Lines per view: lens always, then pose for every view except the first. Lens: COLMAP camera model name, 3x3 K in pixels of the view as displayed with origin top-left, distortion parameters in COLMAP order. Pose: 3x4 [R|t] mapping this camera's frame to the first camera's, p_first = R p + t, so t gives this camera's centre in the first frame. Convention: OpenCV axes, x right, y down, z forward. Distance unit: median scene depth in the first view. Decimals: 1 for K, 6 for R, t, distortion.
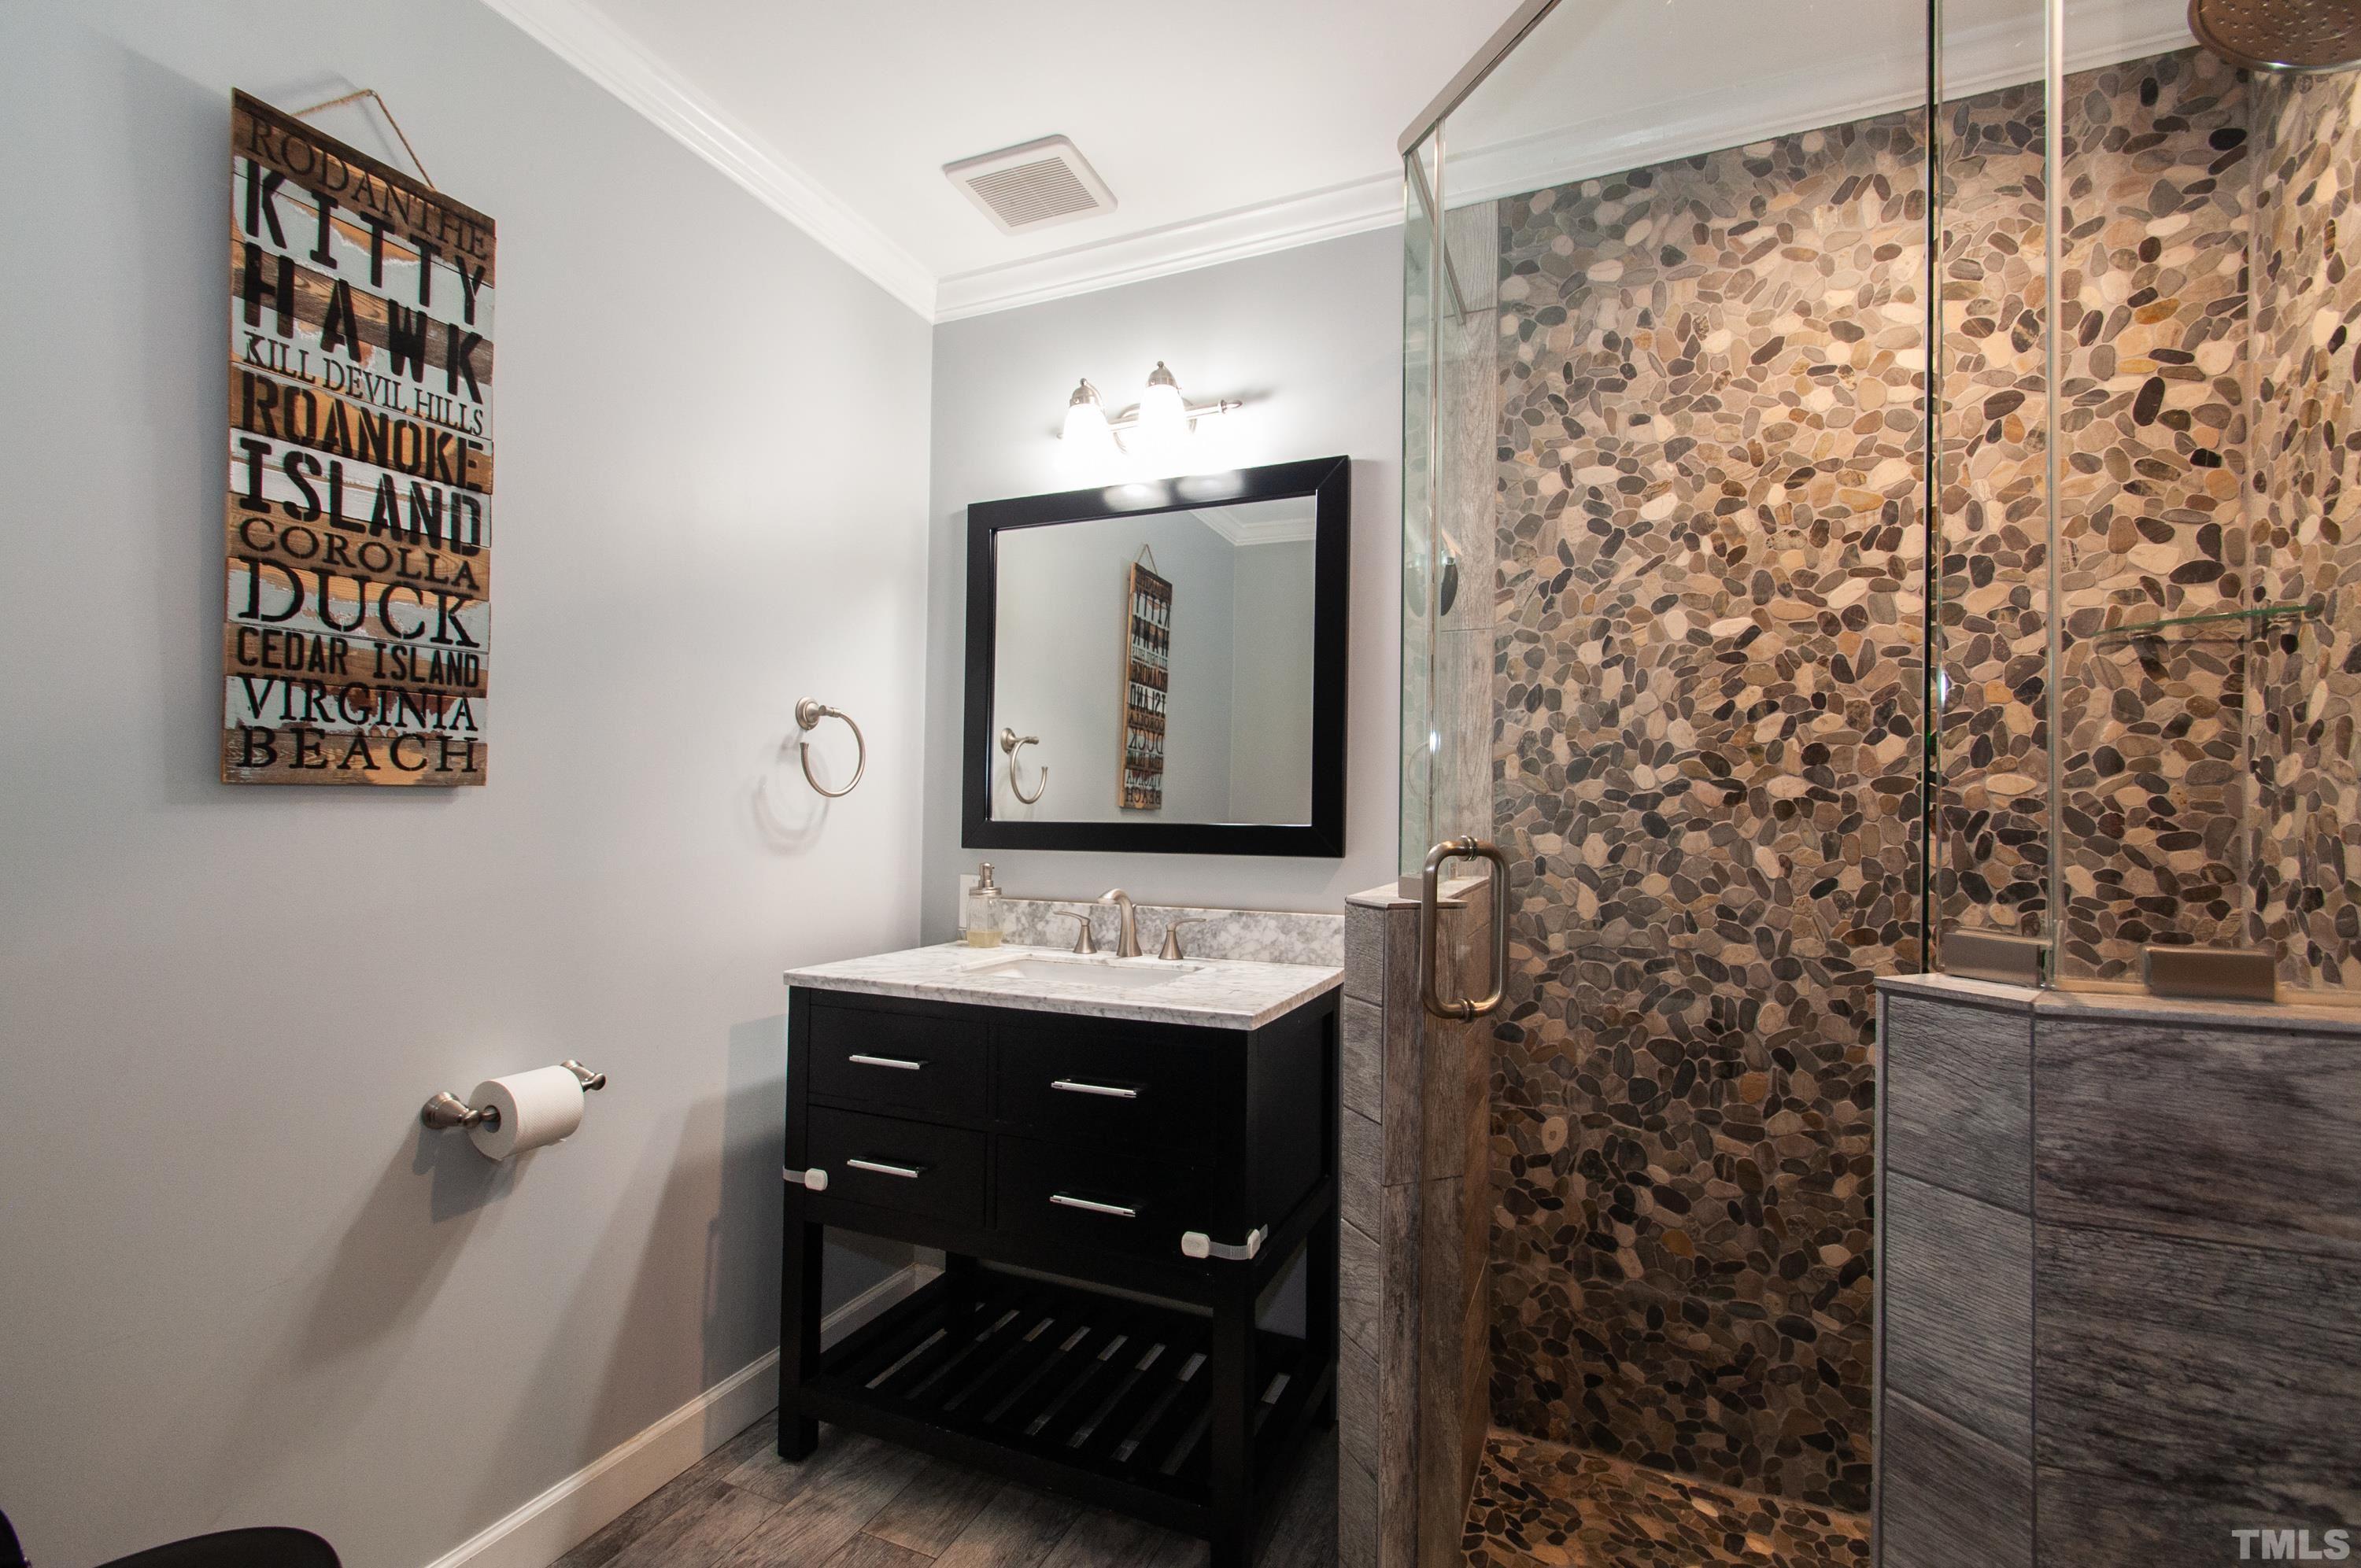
lens RADIAL K [[1037.1, 0, 1189.0], [0, 1037.1, 791.7], [0, 0, 1]] dist [-0.000395, -0.000043]
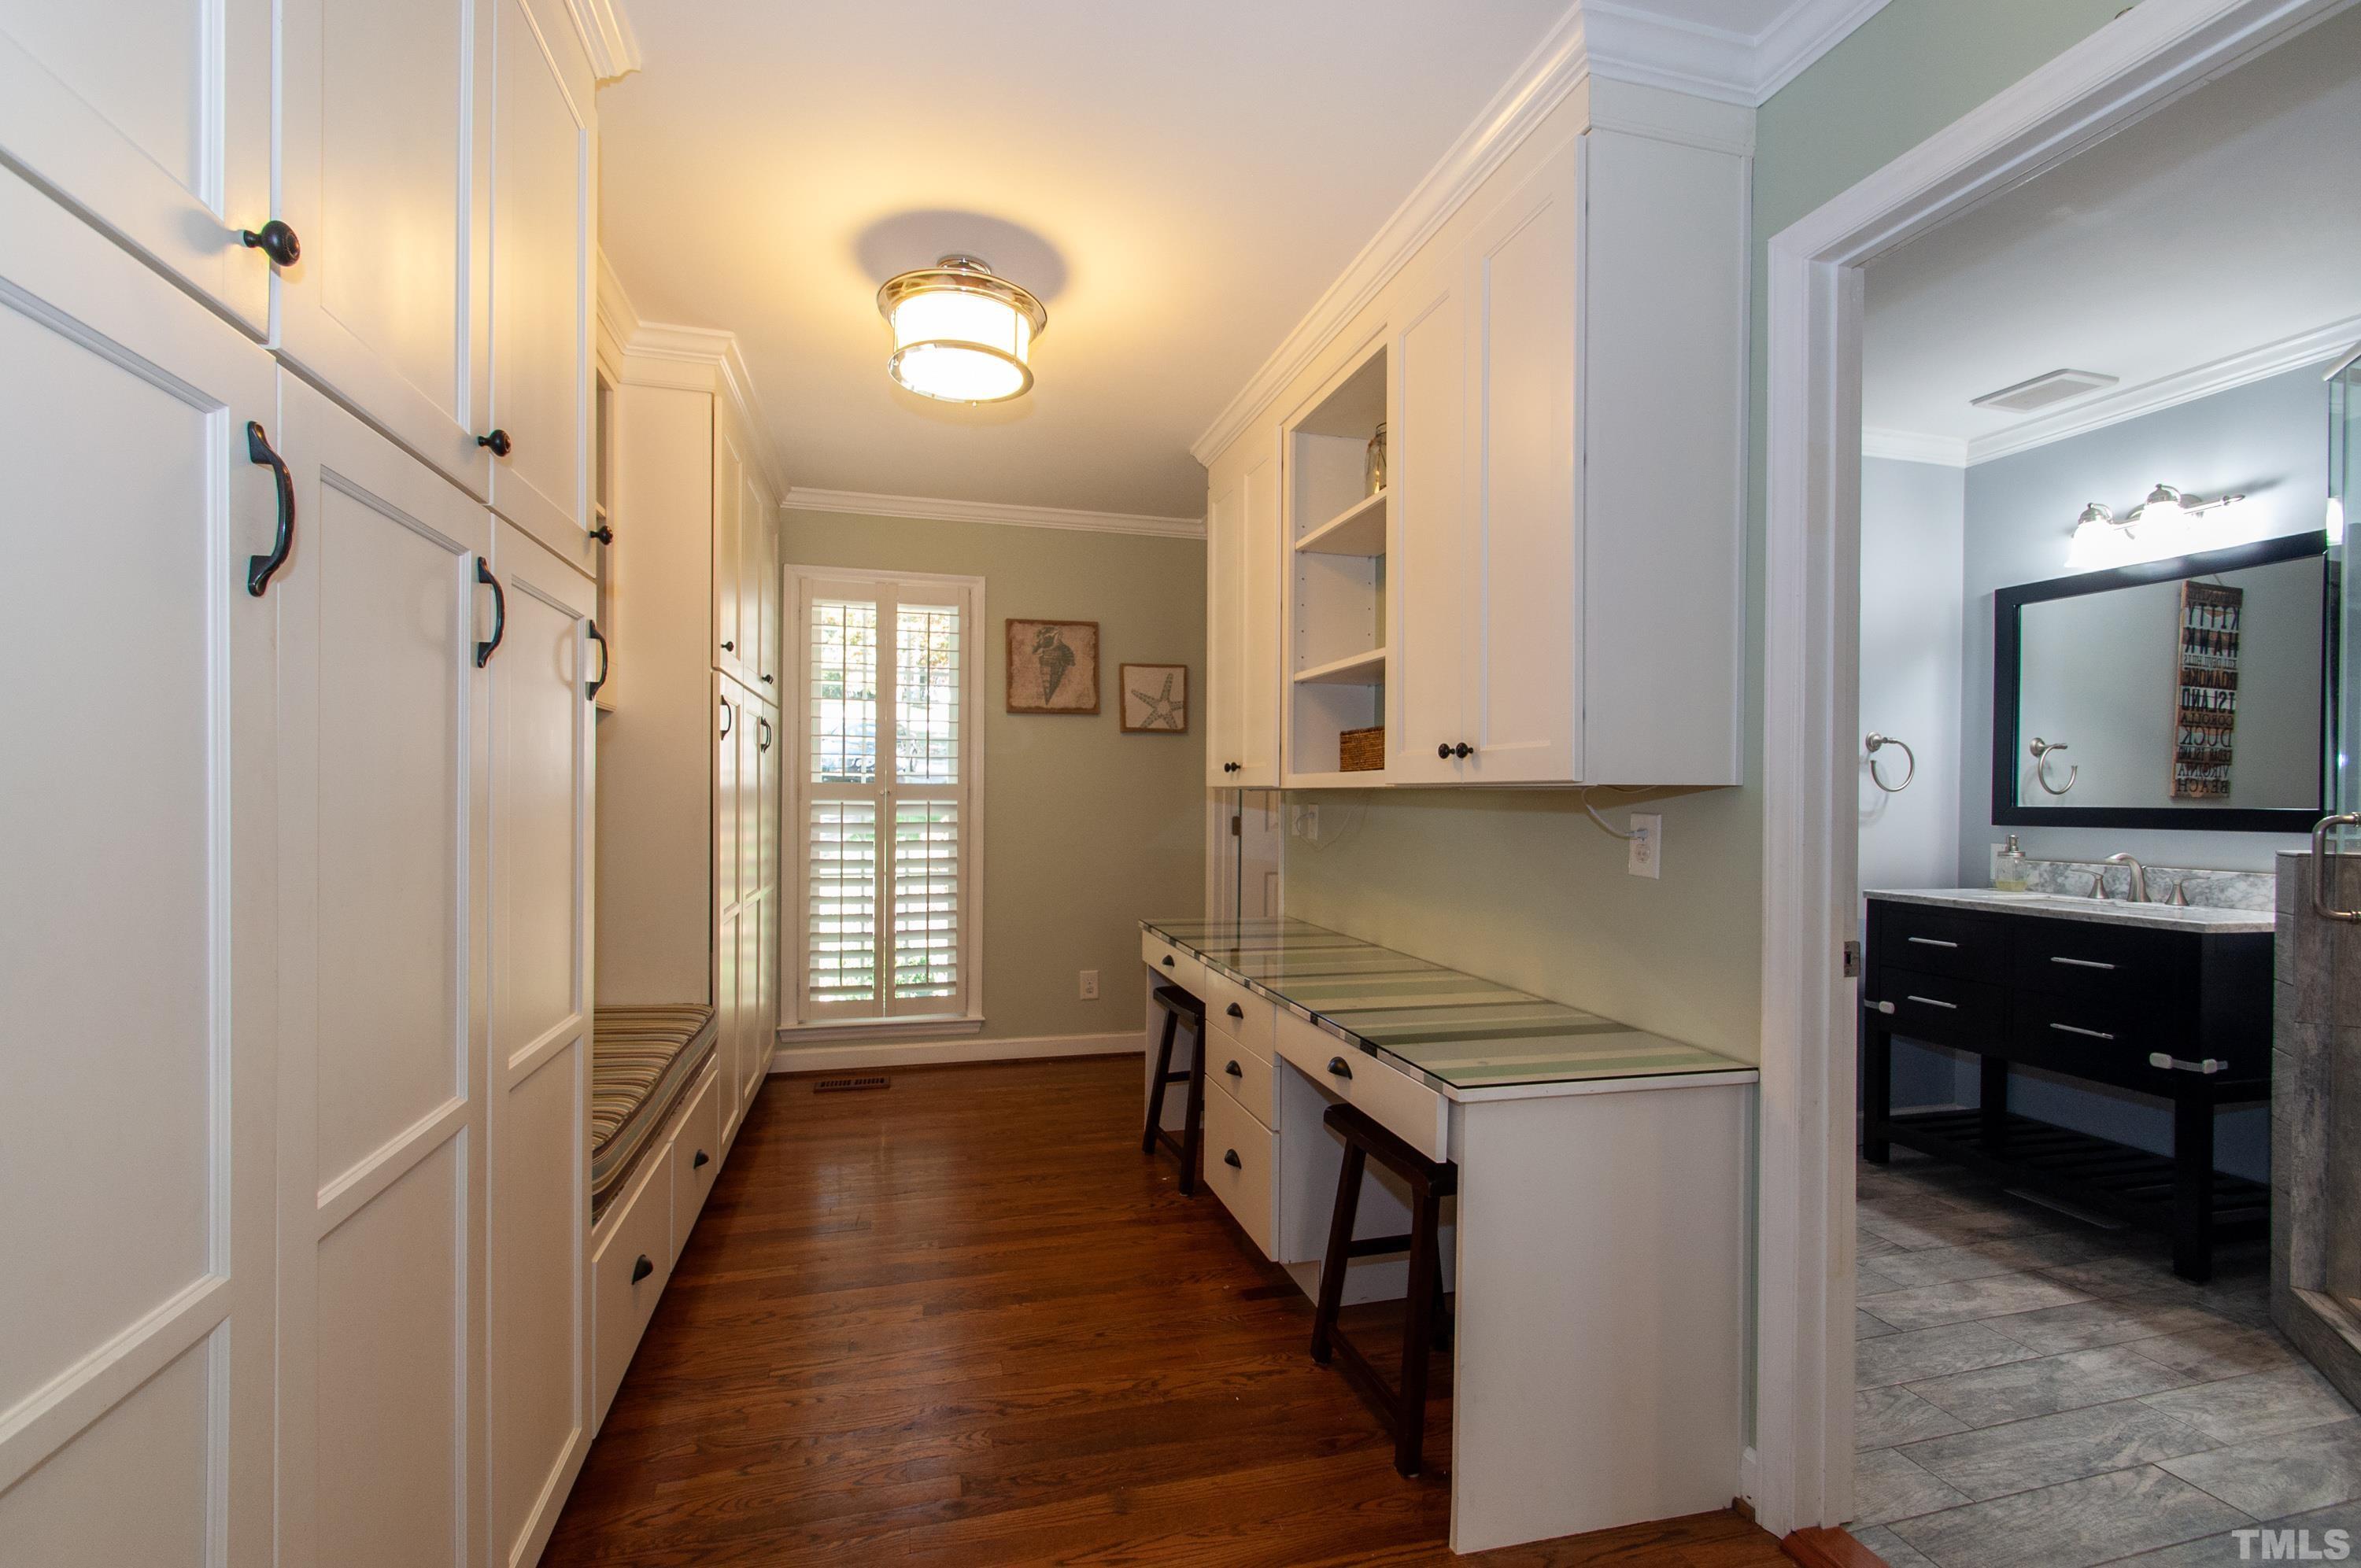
lens RADIAL K [[1030.7, 0, 1152.5], [0, 1030.7, 800.7], [0, 0, 1]] dist [-0.001989, -0.000312]
pose [[0.605898, -0.002867, -0.795537, 0.227870], [0.016320, 0.999828, 0.008827, -0.012810], [0.795375, -0.018331, 0.605840, -0.855974]]
